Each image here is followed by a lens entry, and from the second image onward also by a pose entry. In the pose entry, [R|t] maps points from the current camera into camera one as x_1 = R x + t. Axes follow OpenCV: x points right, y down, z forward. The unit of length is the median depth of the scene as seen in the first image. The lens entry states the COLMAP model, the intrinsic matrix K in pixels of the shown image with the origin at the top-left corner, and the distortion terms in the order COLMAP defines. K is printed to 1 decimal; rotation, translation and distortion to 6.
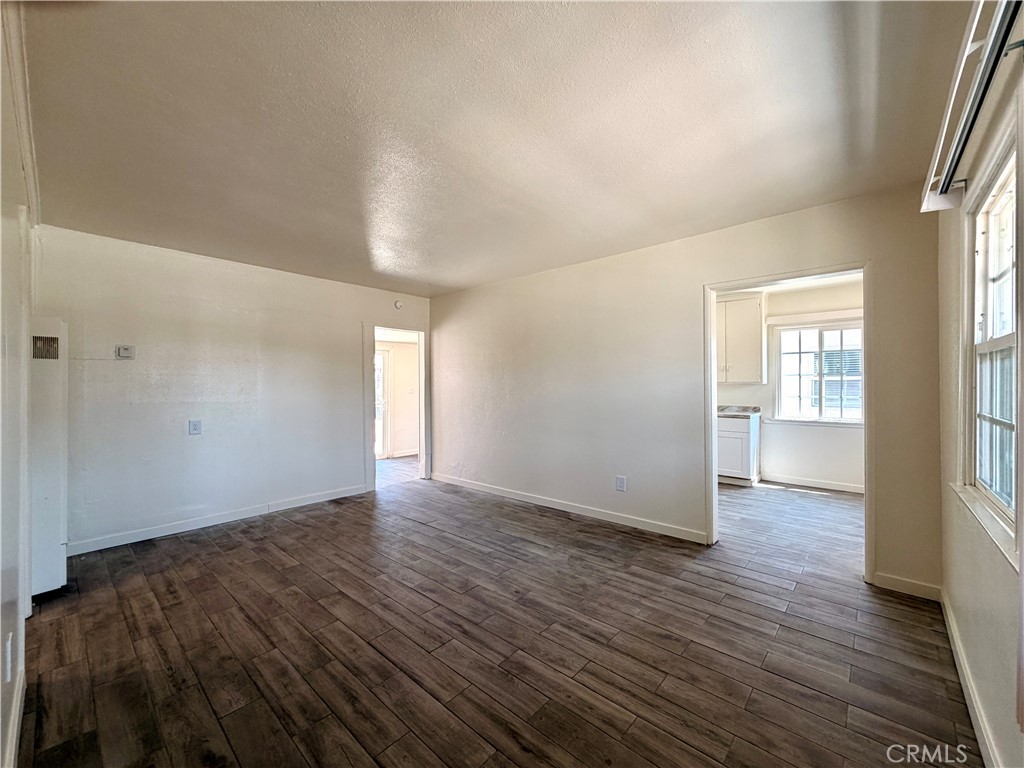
lens RADIAL K [[413.4, 0, 512.0], [0, 413.4, 384.0], [0, 0, 1]] dist [0.001483, 0.000160]
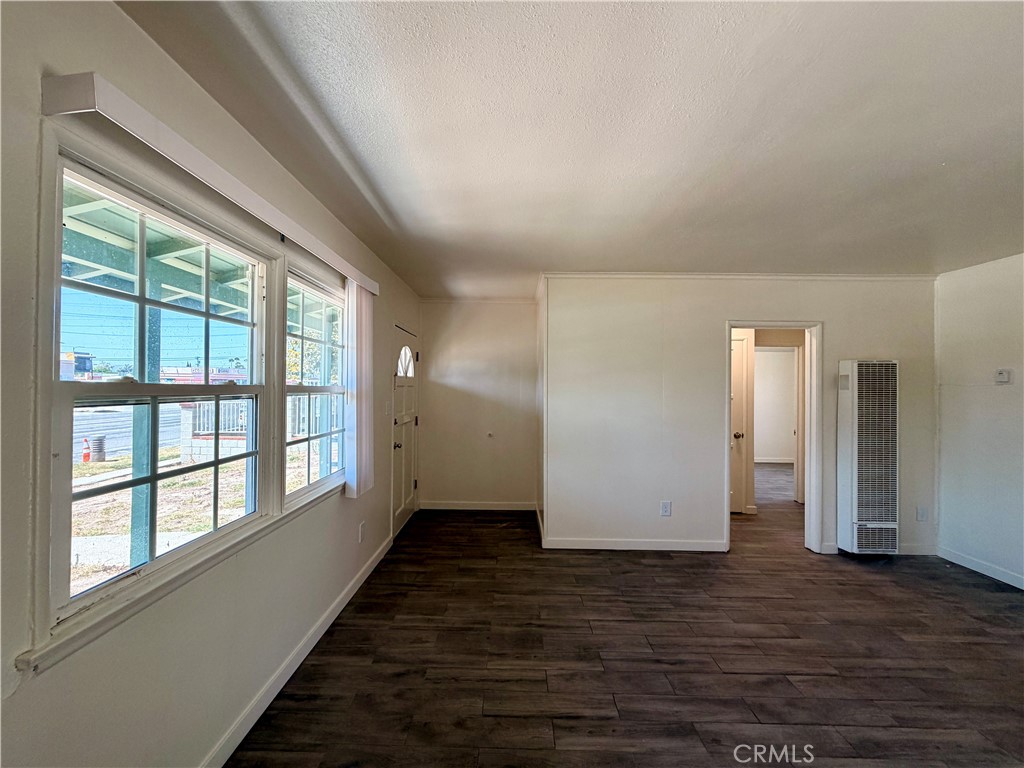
lens RADIAL K [[413.4, 0, 512.0], [0, 413.4, 384.0], [0, 0, 1]] dist [0.001483, 0.000160]
pose [[-0.753246, -0.008770, -0.657681, 0.849622], [-0.006251, 0.999961, -0.006174, -0.080173], [0.657710, -0.000540, -0.753271, 1.550305]]
